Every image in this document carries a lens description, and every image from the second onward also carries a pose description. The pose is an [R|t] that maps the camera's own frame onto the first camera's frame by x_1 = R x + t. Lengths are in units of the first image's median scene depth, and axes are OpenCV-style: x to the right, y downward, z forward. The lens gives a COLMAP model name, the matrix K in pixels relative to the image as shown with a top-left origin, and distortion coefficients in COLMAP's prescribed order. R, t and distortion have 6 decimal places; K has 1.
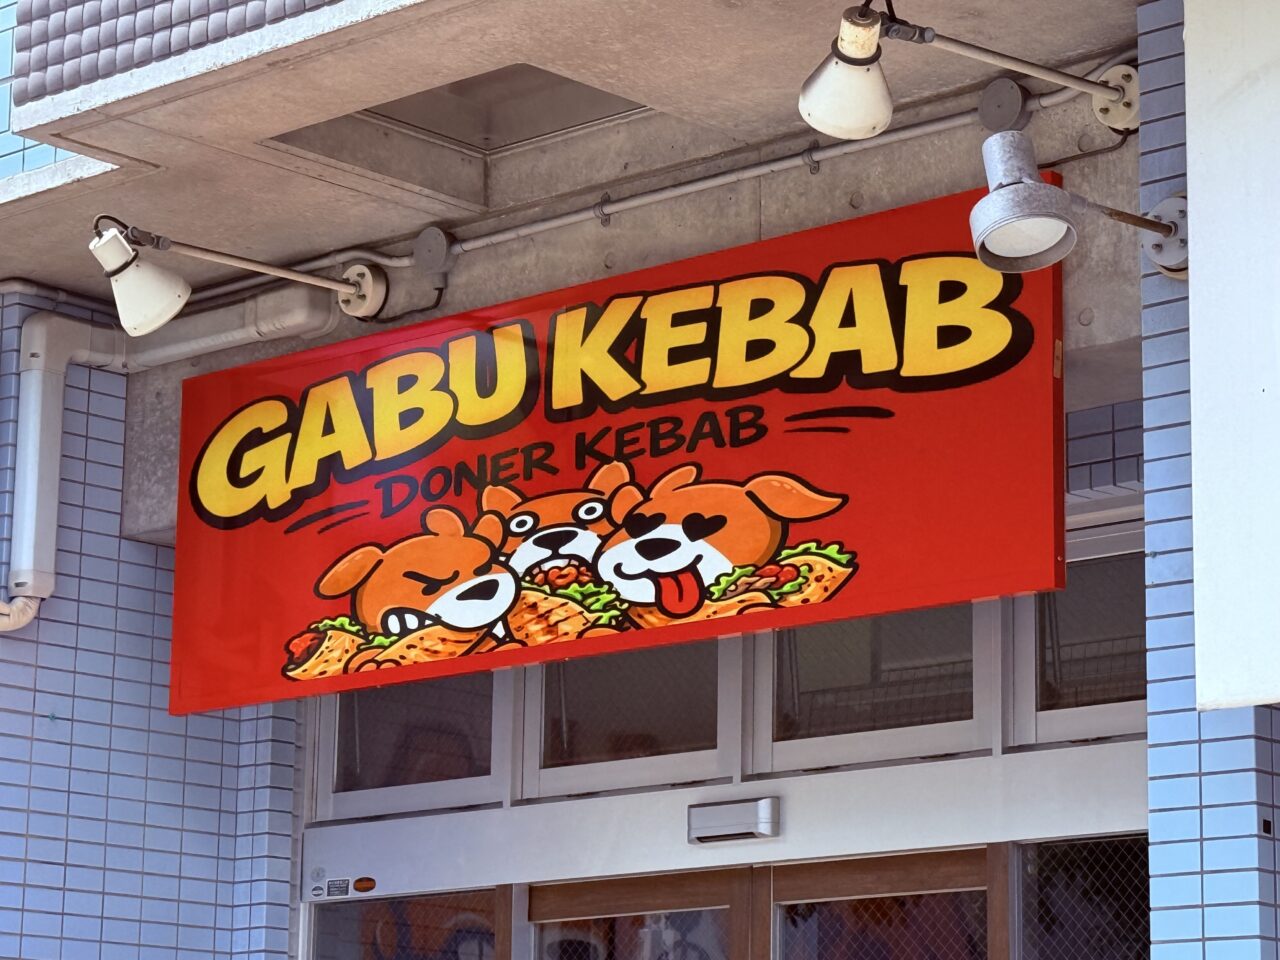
lens RADIAL K [[3615.8, 0, 636.5], [0, 3615.8, 510.4], [0, 0, 1]] dist [0.101432, 0.874271]
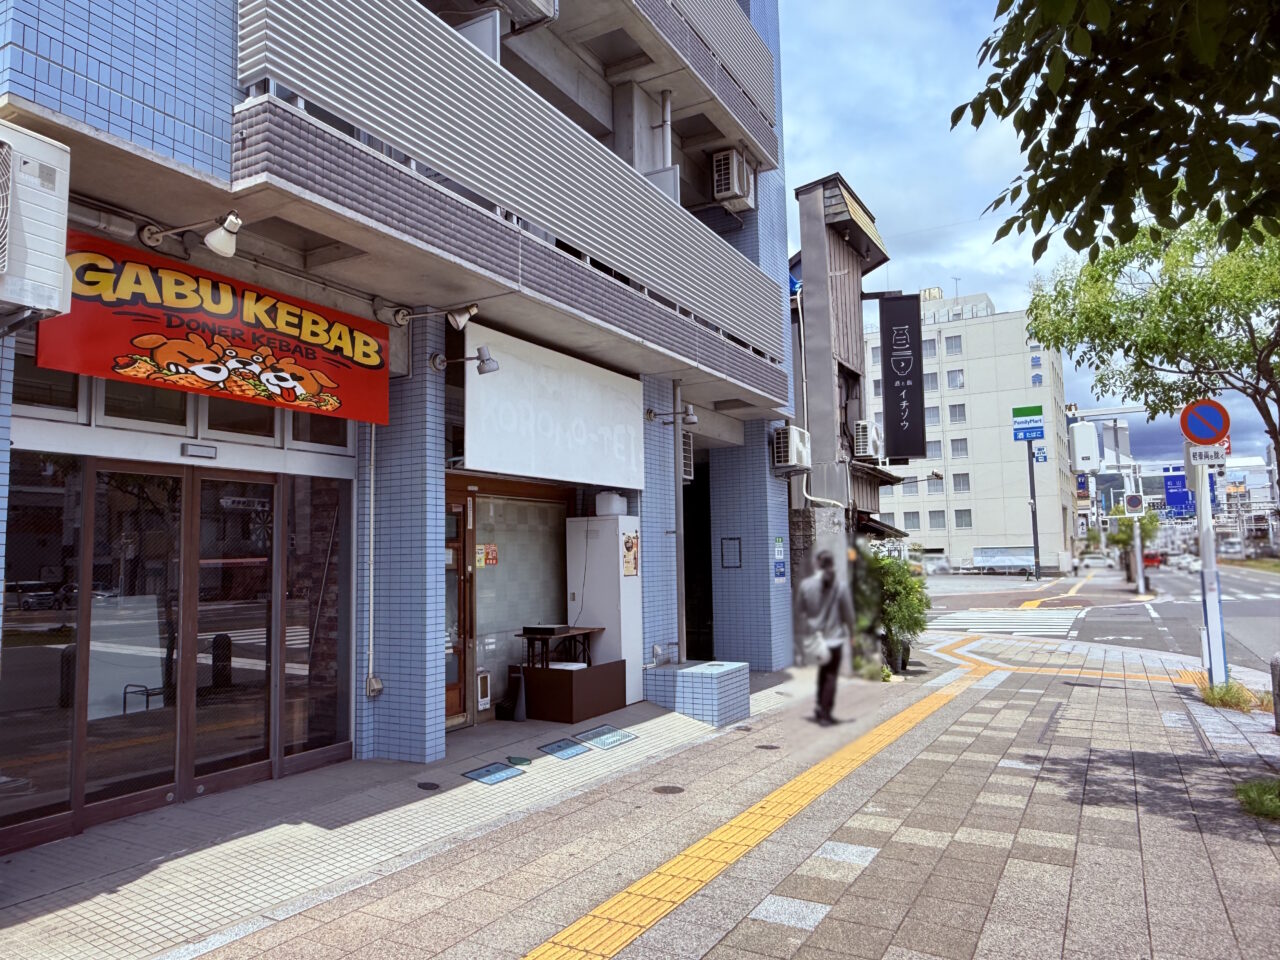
lens RADIAL K [[865.2, 0, 631.4], [0, 865.2, 480.6], [0, 0, 1]] dist [-0.000783, 0.001844]
pose [[-0.239097, 0.077087, 0.967931, -0.825263], [-0.184933, 0.974982, -0.123331, 0.138722], [-0.953222, -0.208491, -0.218859, 0.825238]]
